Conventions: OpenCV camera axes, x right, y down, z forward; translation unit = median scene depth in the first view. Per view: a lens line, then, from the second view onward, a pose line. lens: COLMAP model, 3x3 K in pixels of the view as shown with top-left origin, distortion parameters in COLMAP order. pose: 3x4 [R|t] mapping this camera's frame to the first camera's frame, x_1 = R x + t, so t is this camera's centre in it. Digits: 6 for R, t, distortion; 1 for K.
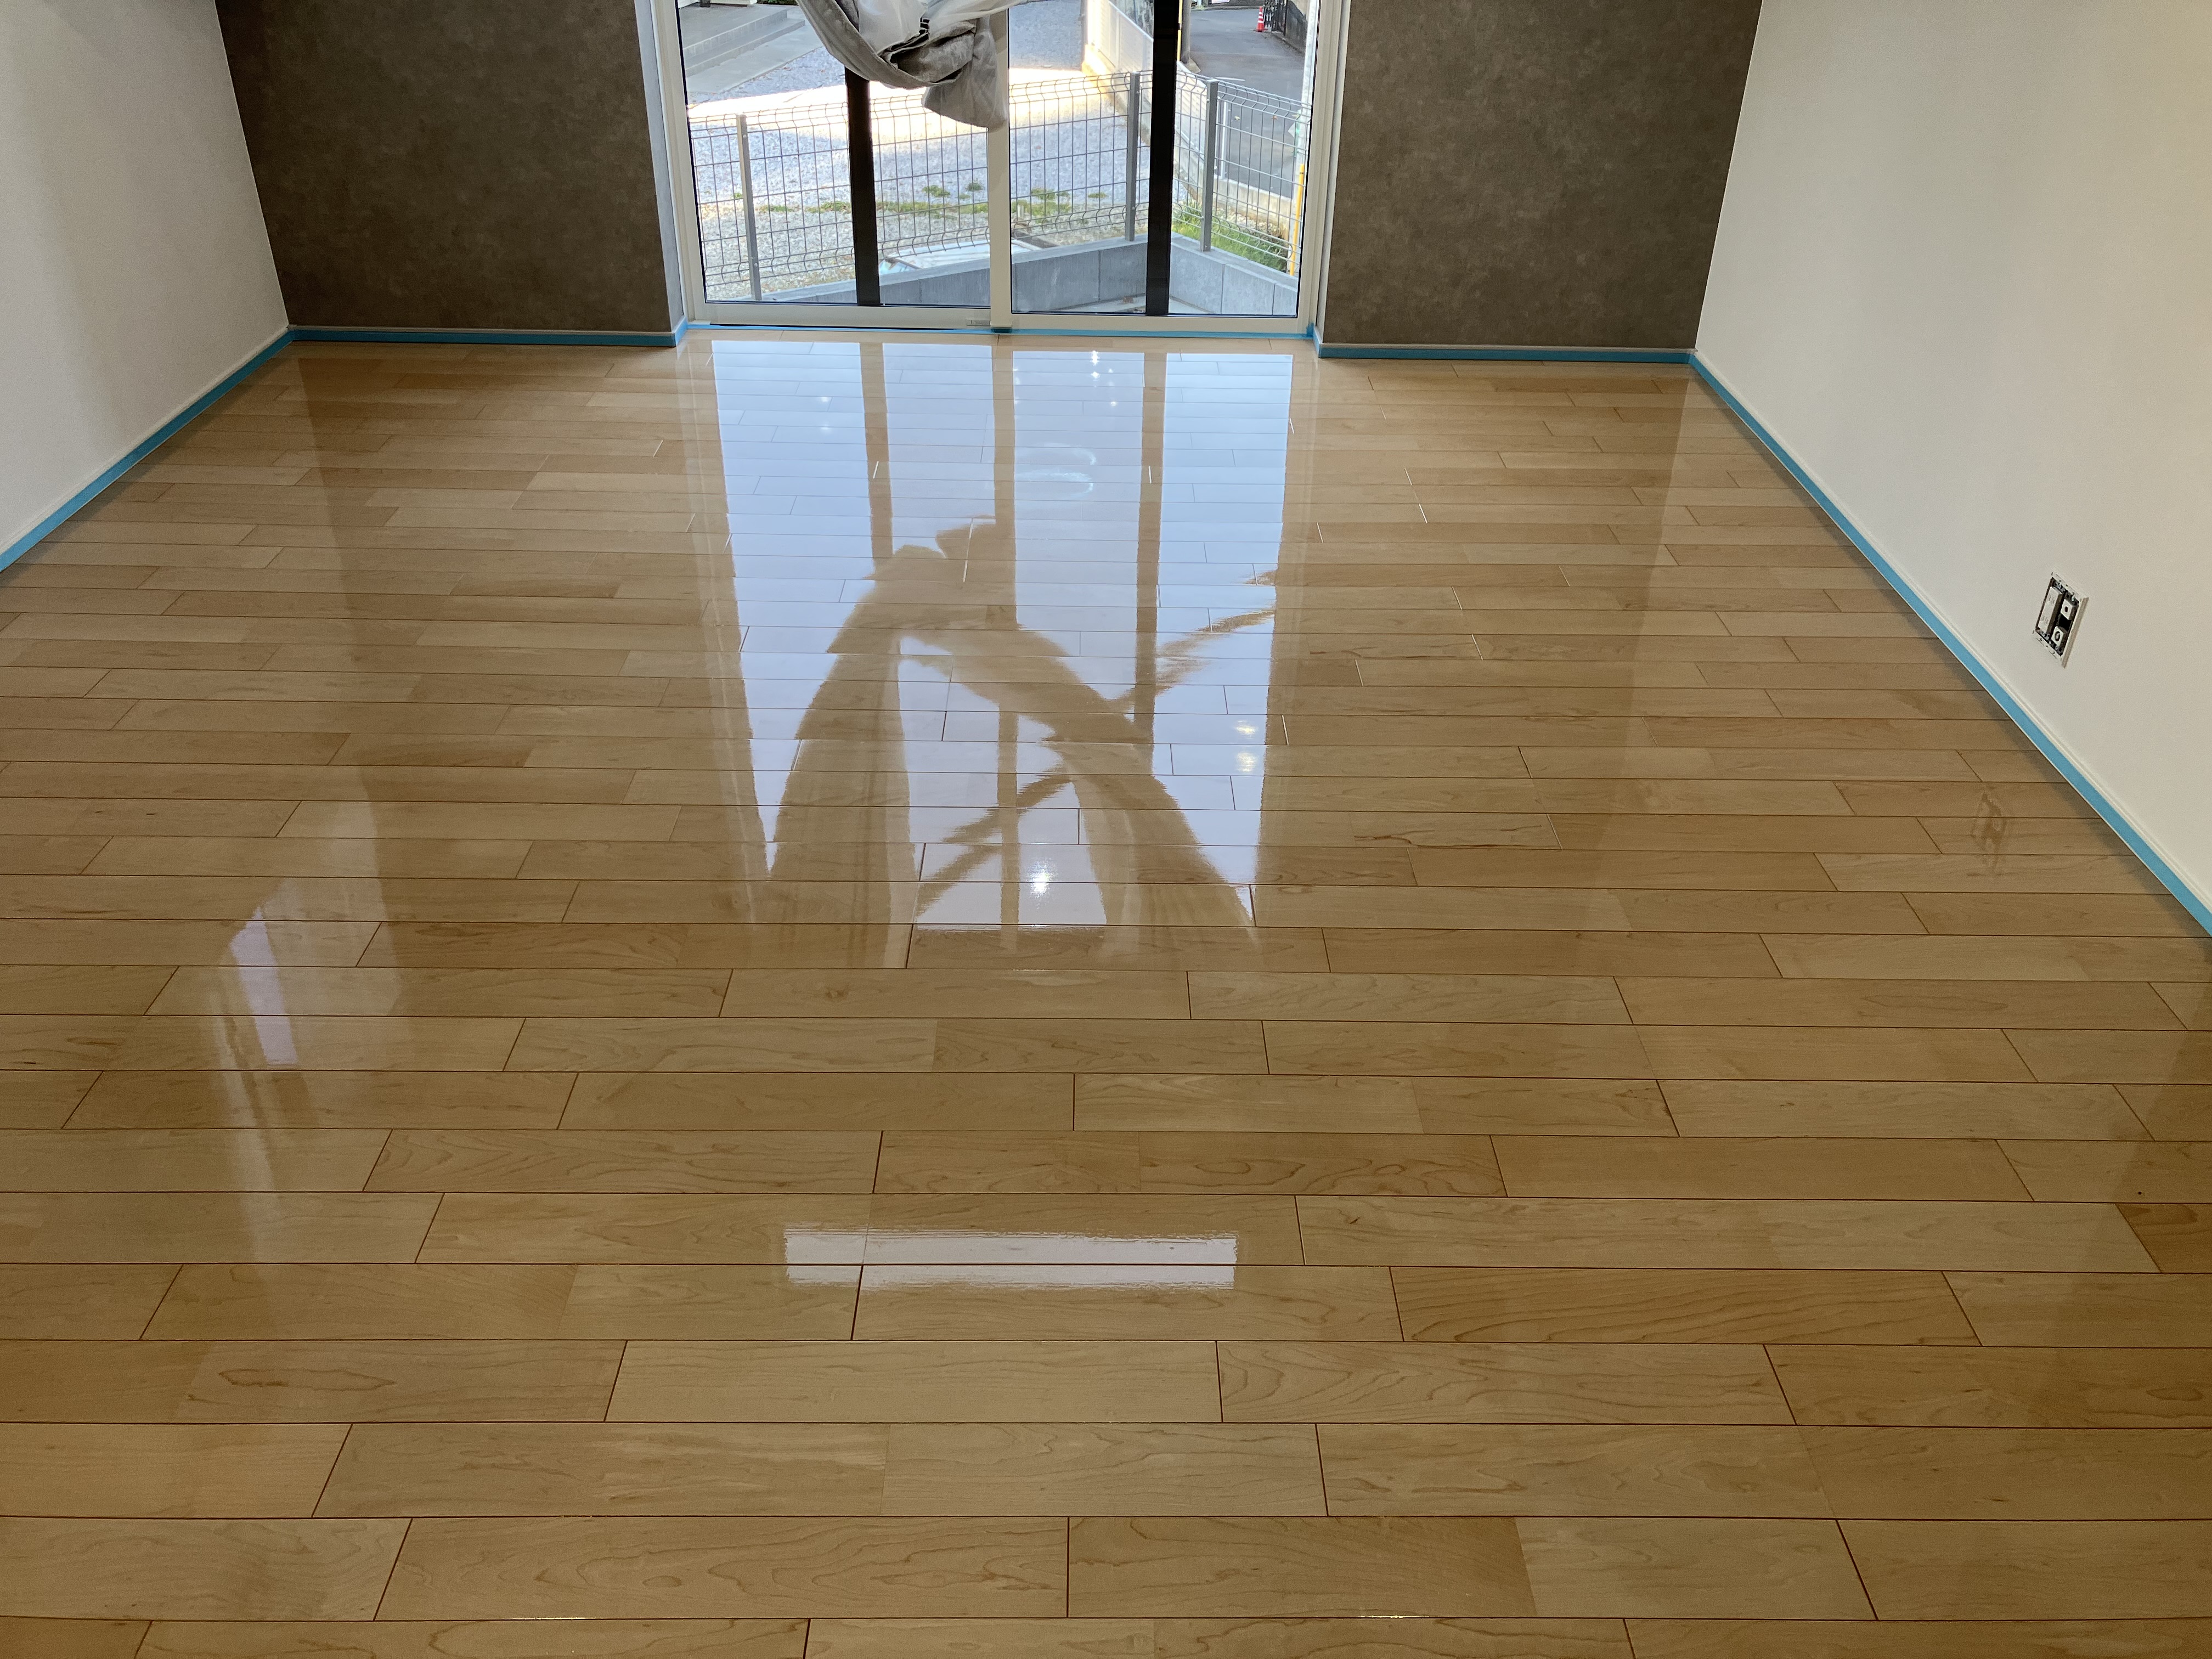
lens RADIAL K [[1803.0, 0, 1106.3], [0, 1803.0, 822.2], [0, 0, 1]] dist [0.011323, -0.009715]
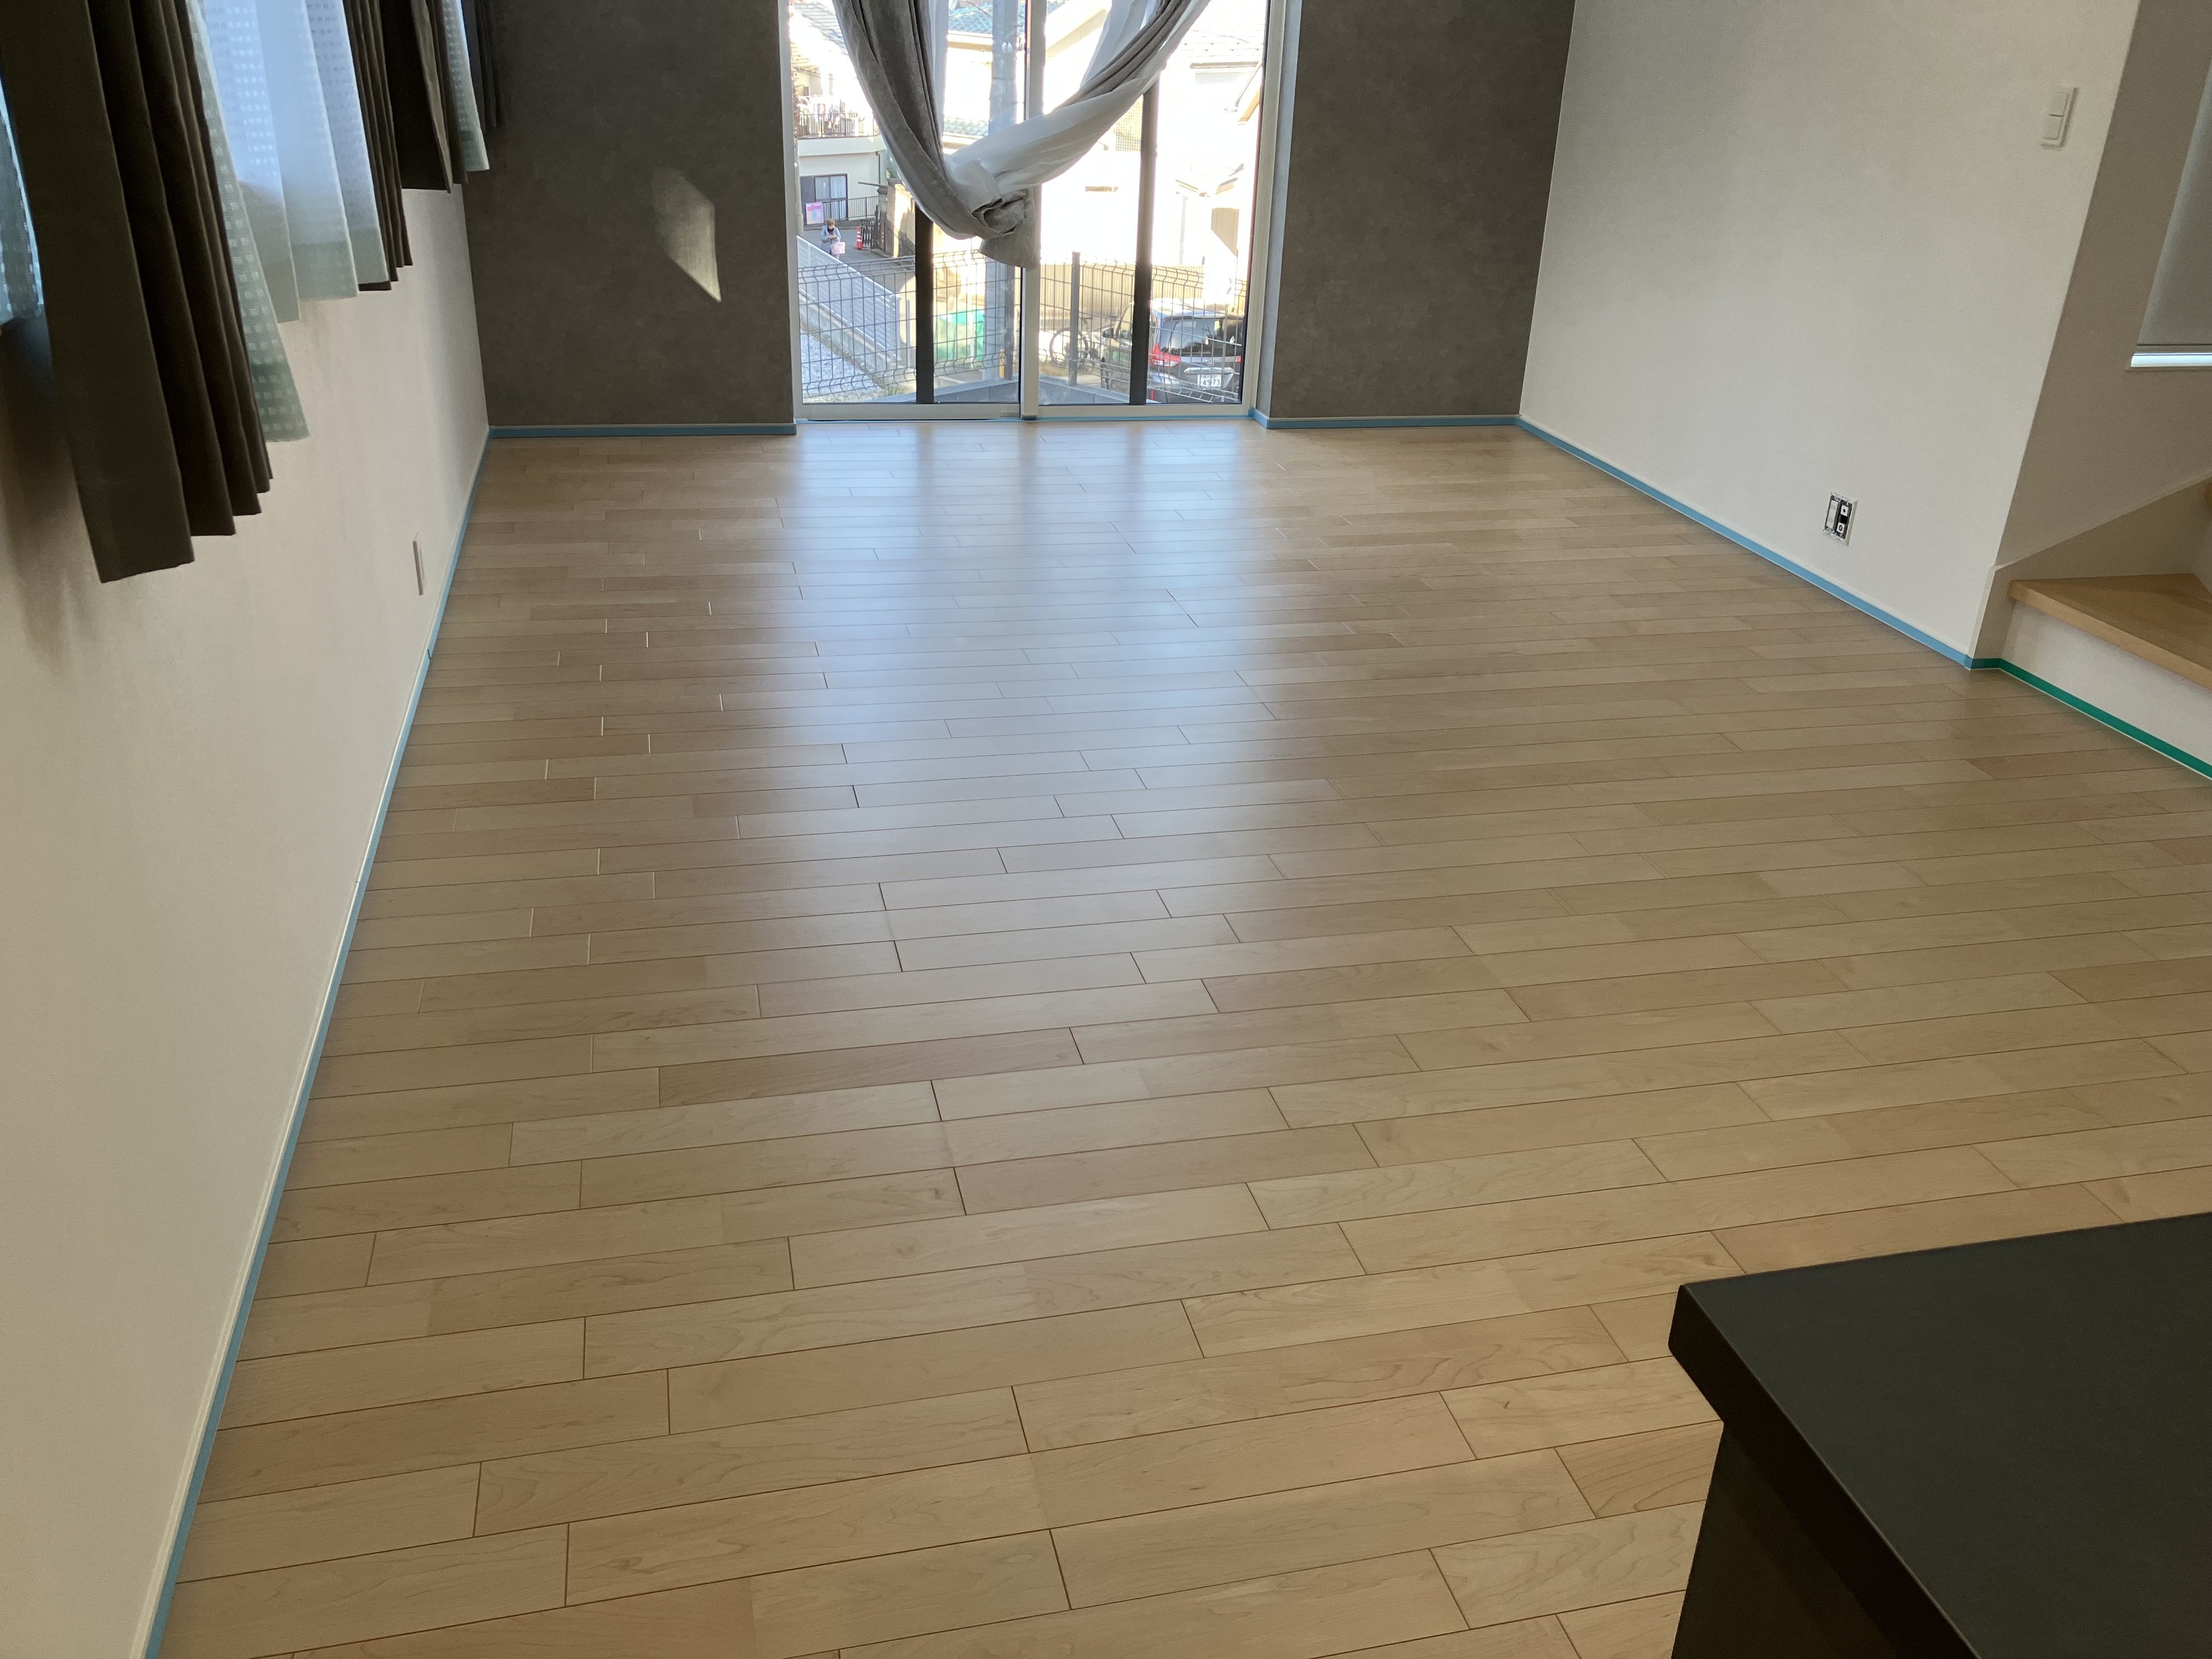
lens RADIAL K [[1803.0, 0, 1127.3], [0, 1803.0, 837.7], [0, 0, 1]] dist [0.011323, -0.009715]
pose [[0.972534, -0.079973, 0.218590, -0.329751], [0.101291, 0.990947, -0.088111, 0.171465], [-0.209565, 0.107833, 0.971831, -0.296531]]
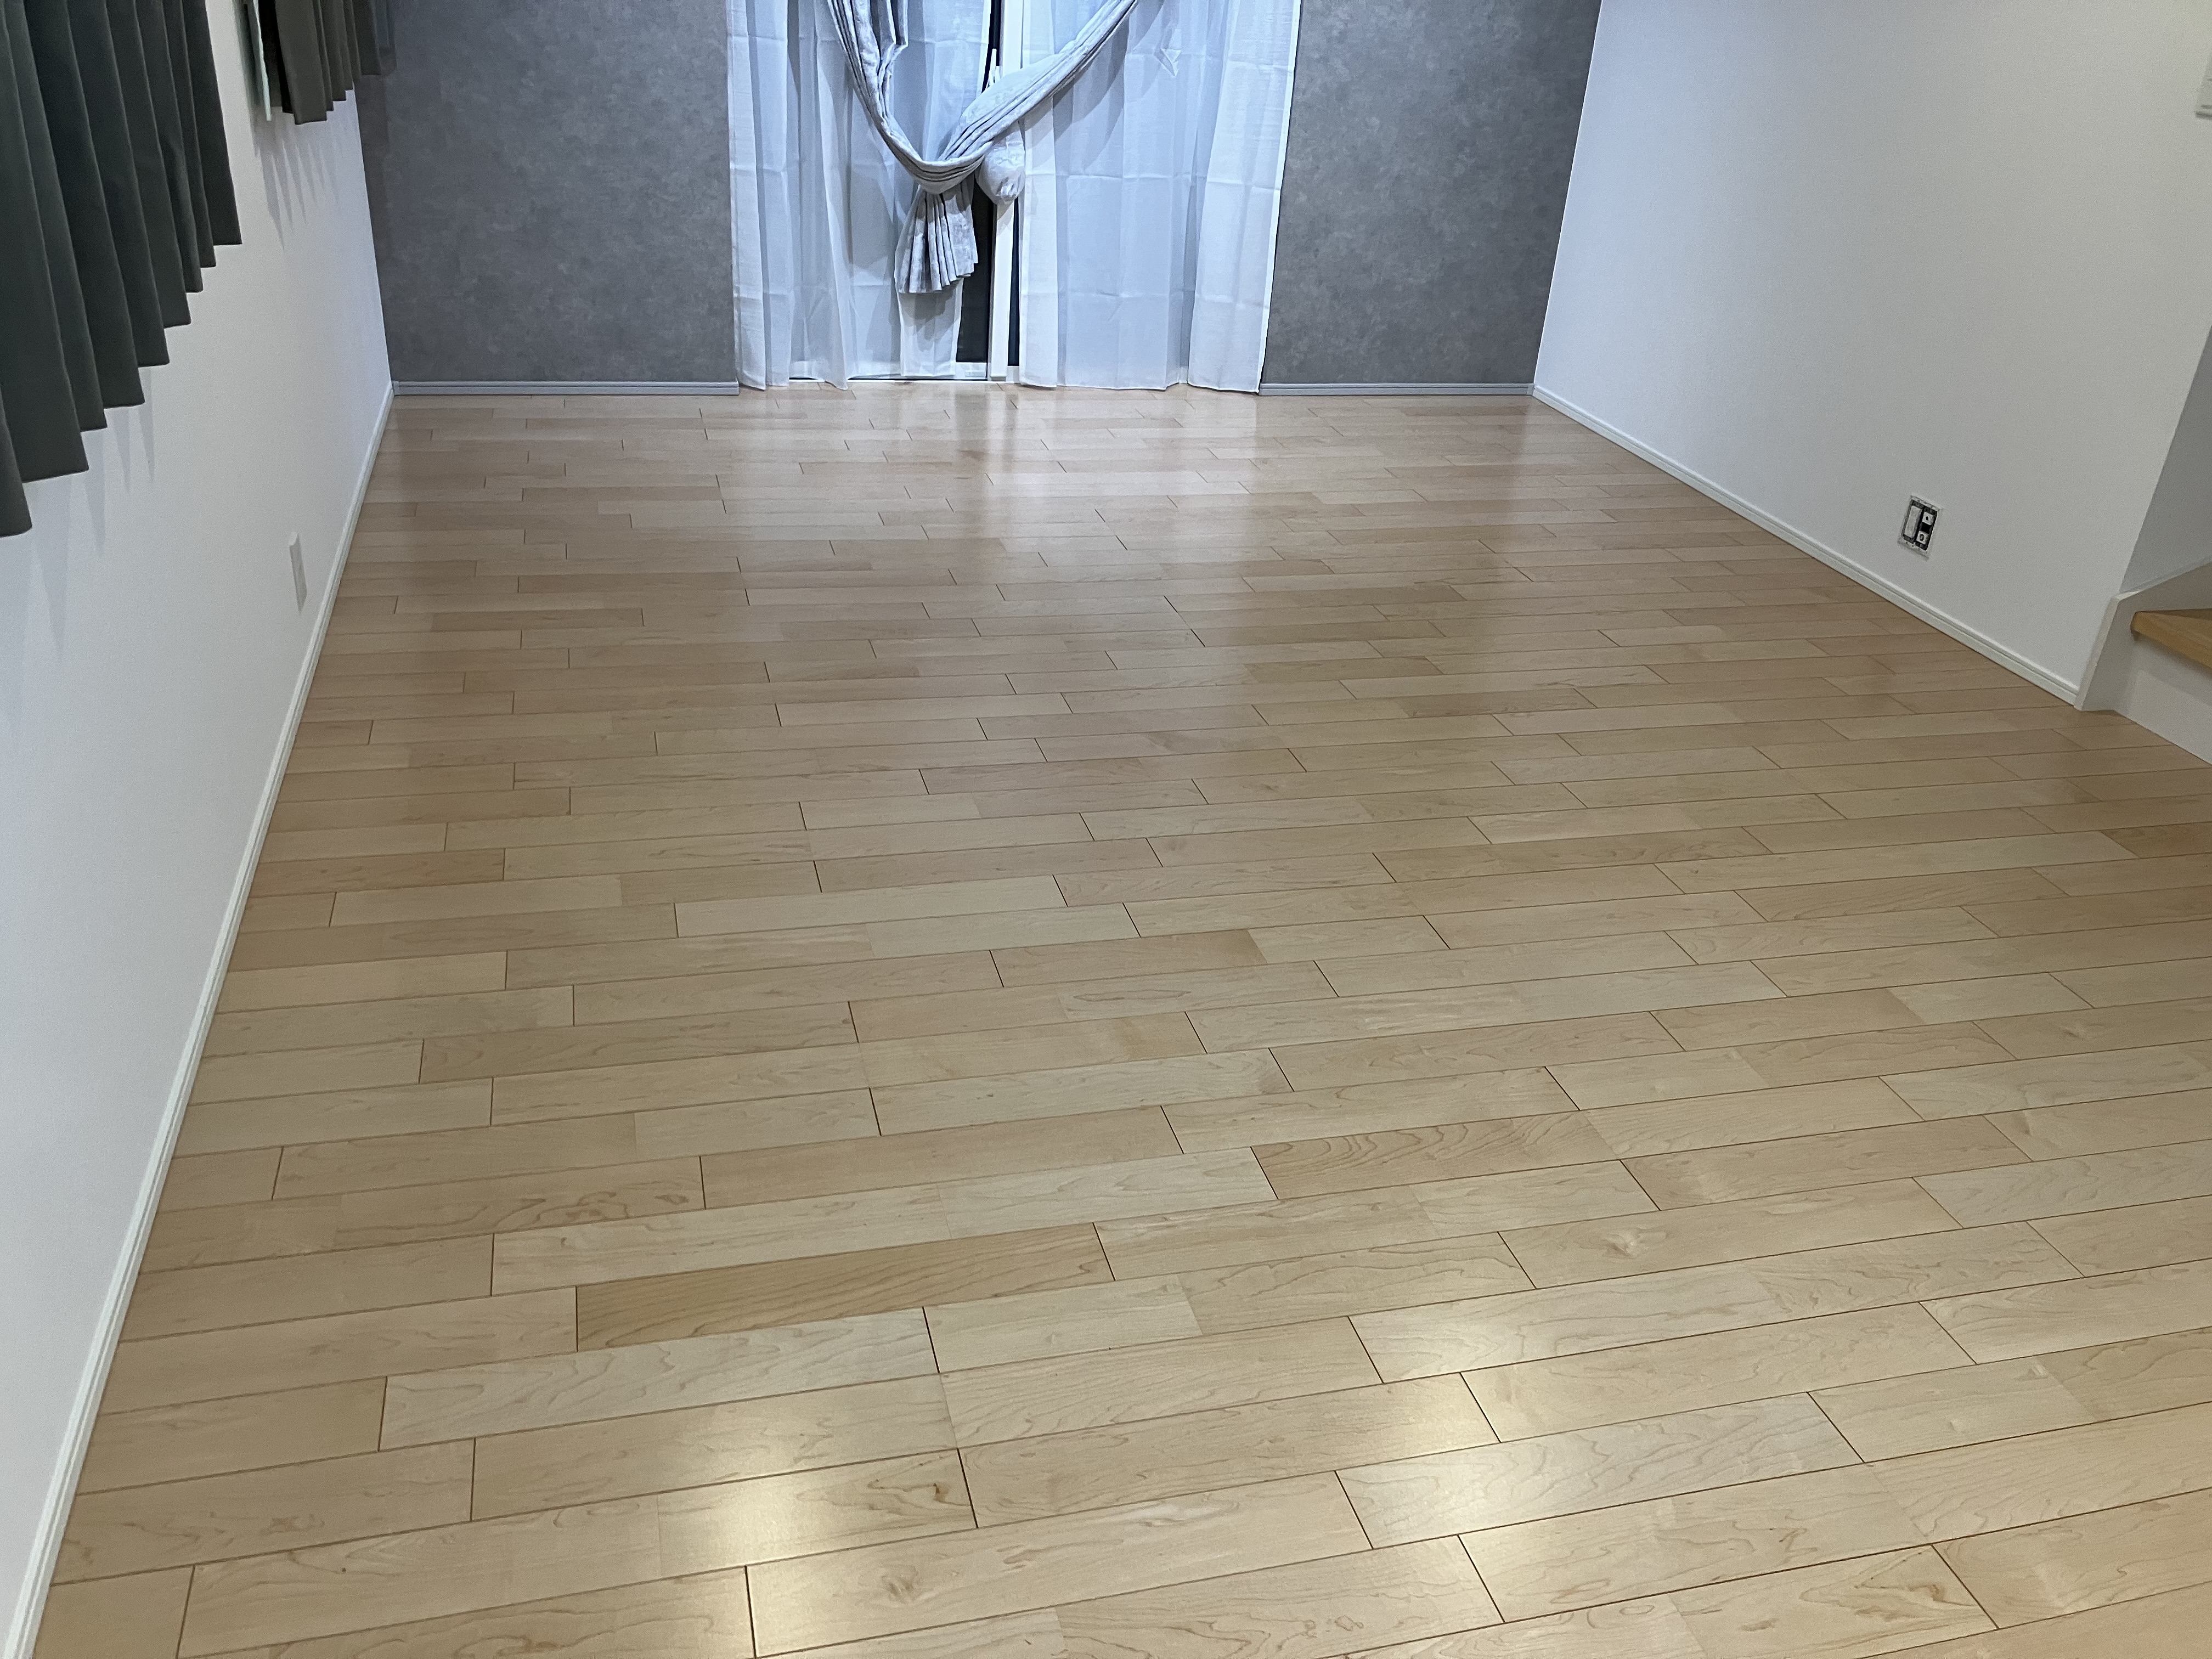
lens RADIAL K [[1803.0, 0, 1094.3], [0, 1803.0, 832.9], [0, 0, 1]] dist [0.011323, -0.009715]
pose [[0.969006, -0.074209, 0.235629, -0.327652], [0.087631, 0.995044, -0.046999, 0.097495], [-0.230974, 0.066191, 0.970706, -0.174068]]
